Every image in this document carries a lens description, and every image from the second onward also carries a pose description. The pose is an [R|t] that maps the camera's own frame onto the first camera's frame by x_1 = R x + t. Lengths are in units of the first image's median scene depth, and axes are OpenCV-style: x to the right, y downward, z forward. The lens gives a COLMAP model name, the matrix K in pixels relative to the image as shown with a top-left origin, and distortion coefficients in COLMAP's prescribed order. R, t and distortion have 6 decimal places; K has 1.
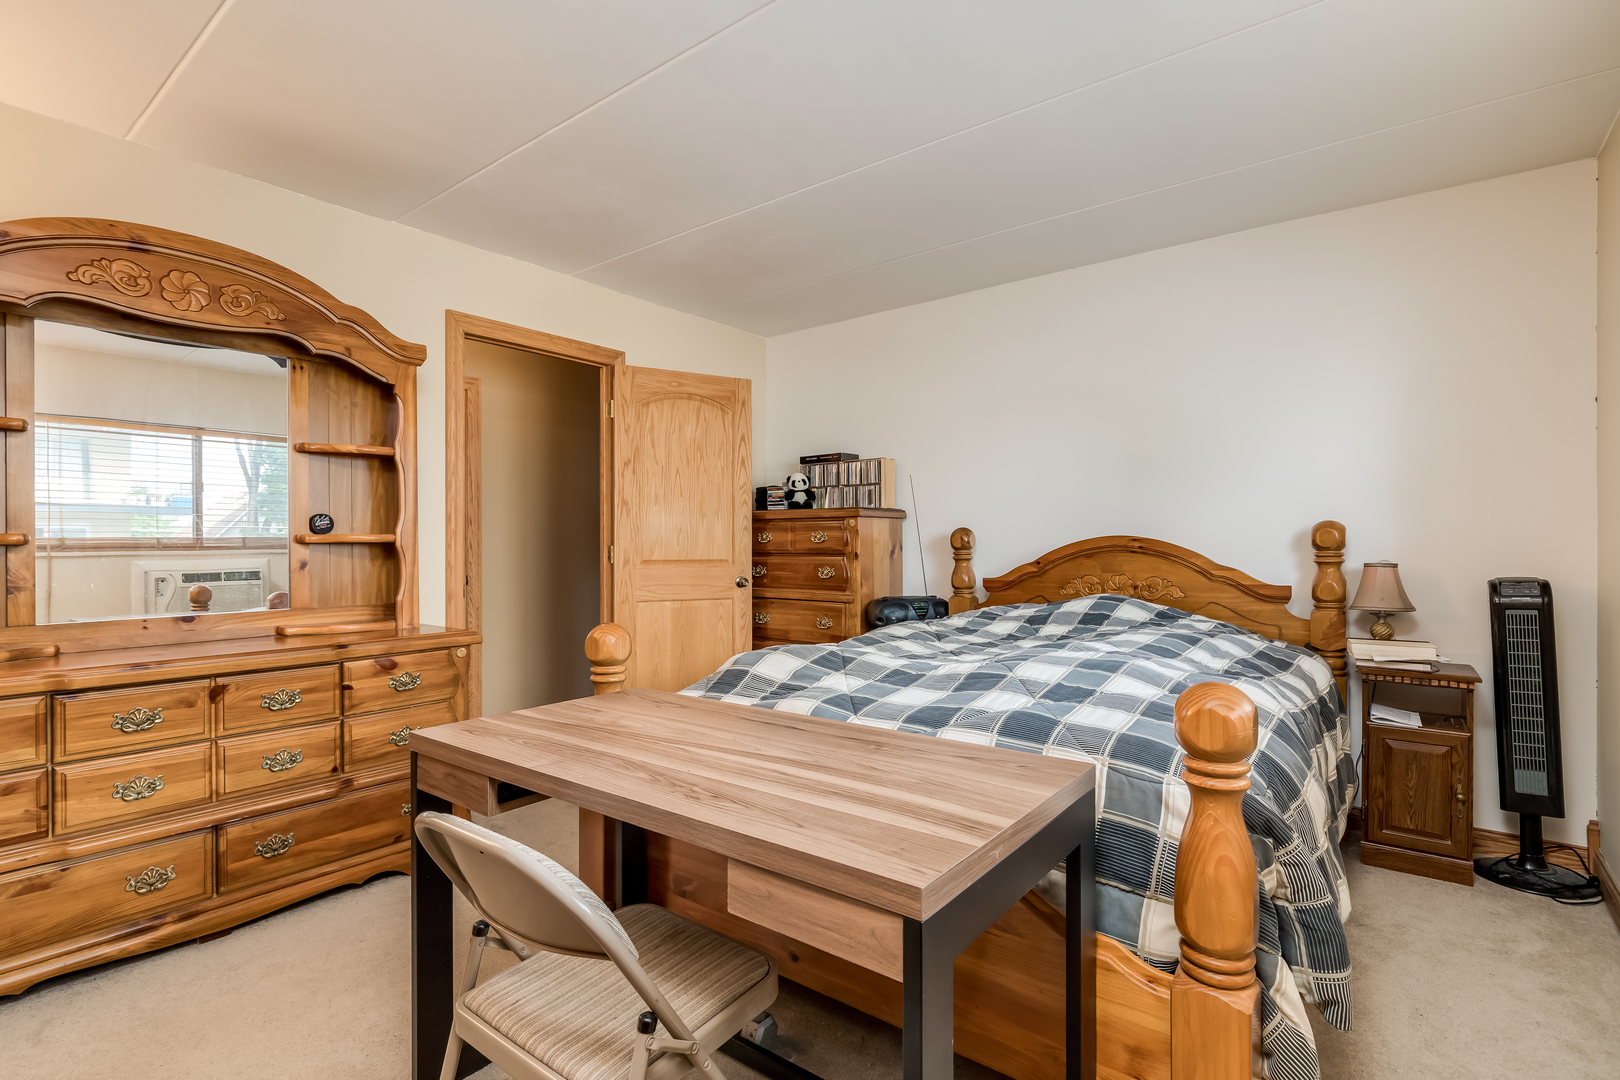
lens RADIAL K [[754.0, 0, 819.2], [0, 754.0, 541.4], [0, 0, 1]] dist [-0.000907, -0.000176]
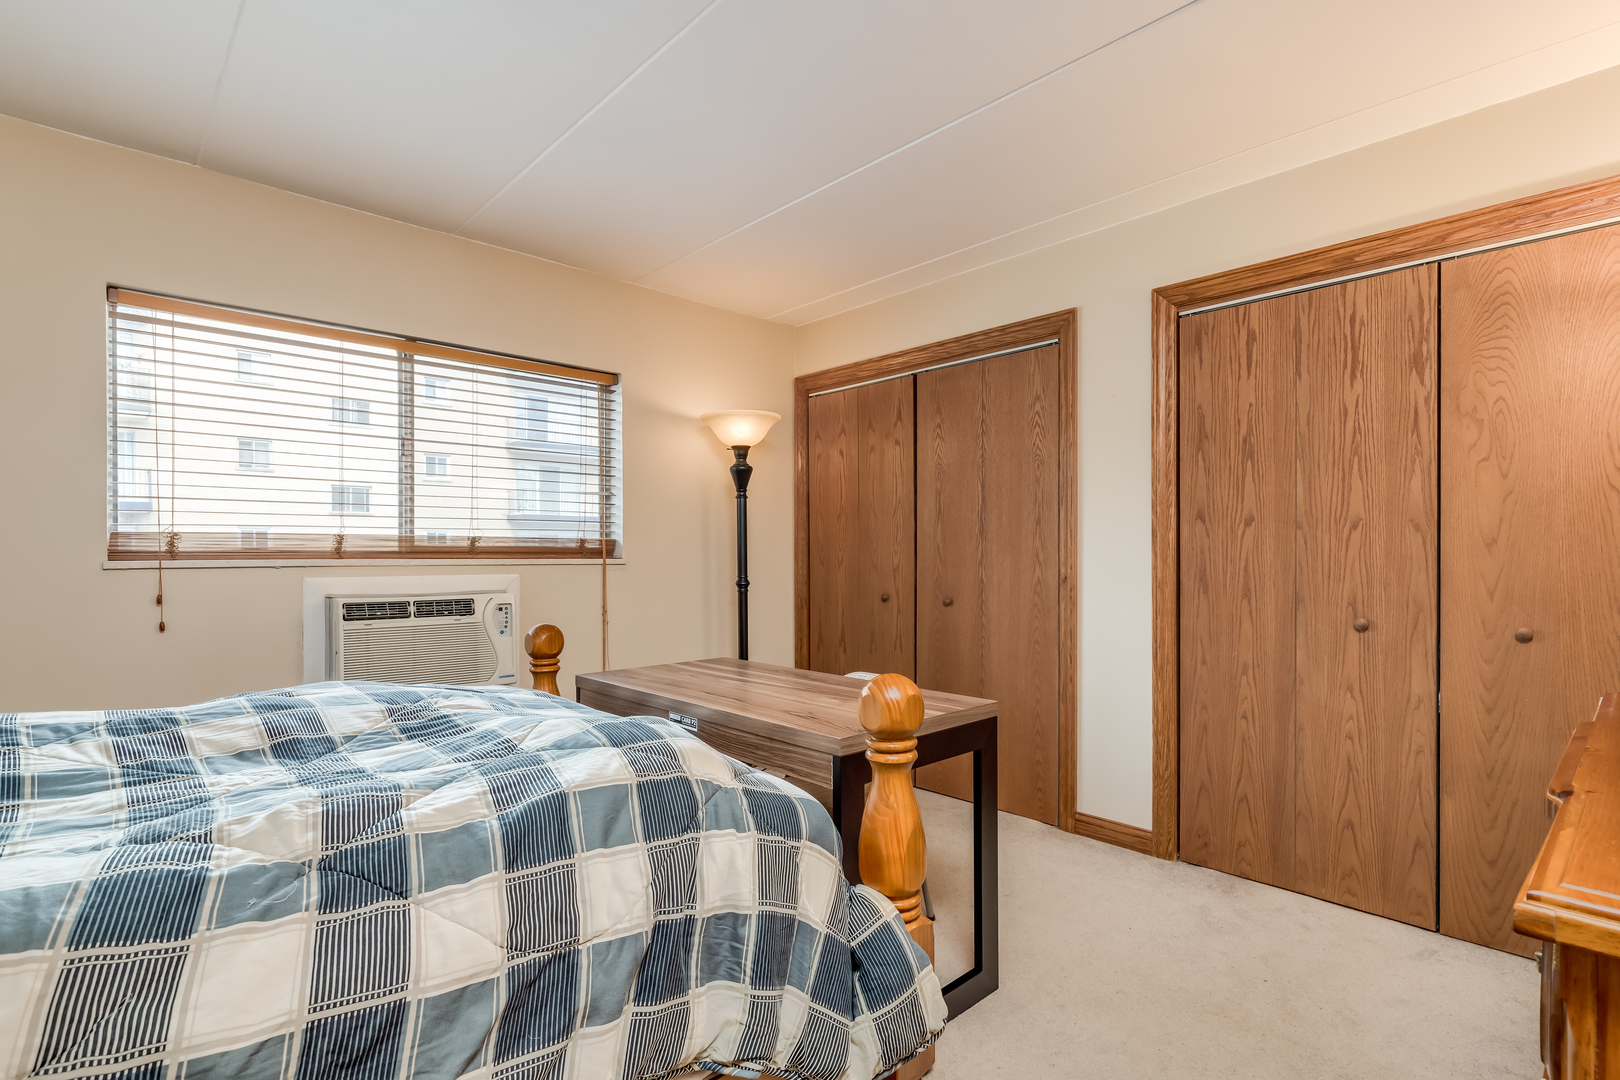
lens RADIAL K [[789.0, 0, 812.6], [0, 789.0, 545.0], [0, 0, 1]] dist [-0.000994, -0.000027]
pose [[-0.986048, 0.007198, 0.166306, -0.391099], [0.005714, 0.999939, -0.009400, 0.002682], [-0.166363, -0.008319, -0.986029, 0.505265]]
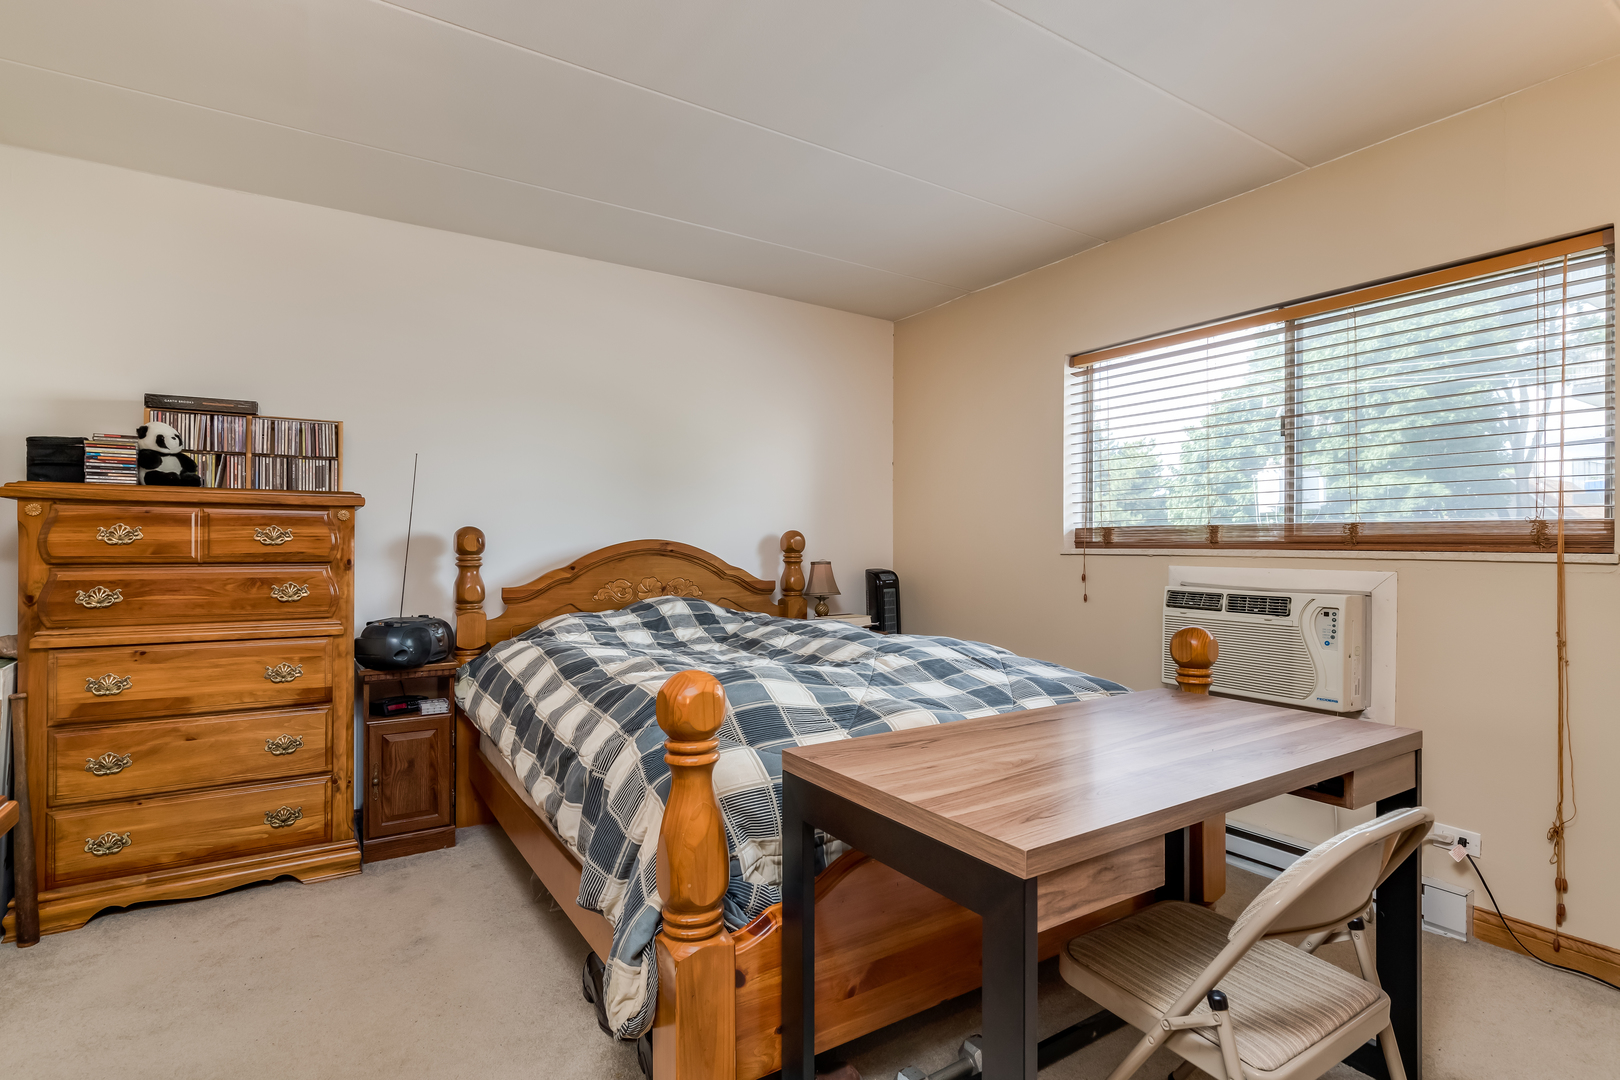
lens RADIAL K [[789.0, 0, 812.6], [0, 789.0, 545.0], [0, 0, 1]] dist [-0.000994, -0.000027]
pose [[0.345163, 0.005770, 0.938525, -0.464901], [-0.003678, 0.999982, -0.004795, 0.003889], [-0.938535, -0.001797, 0.345178, 0.361980]]
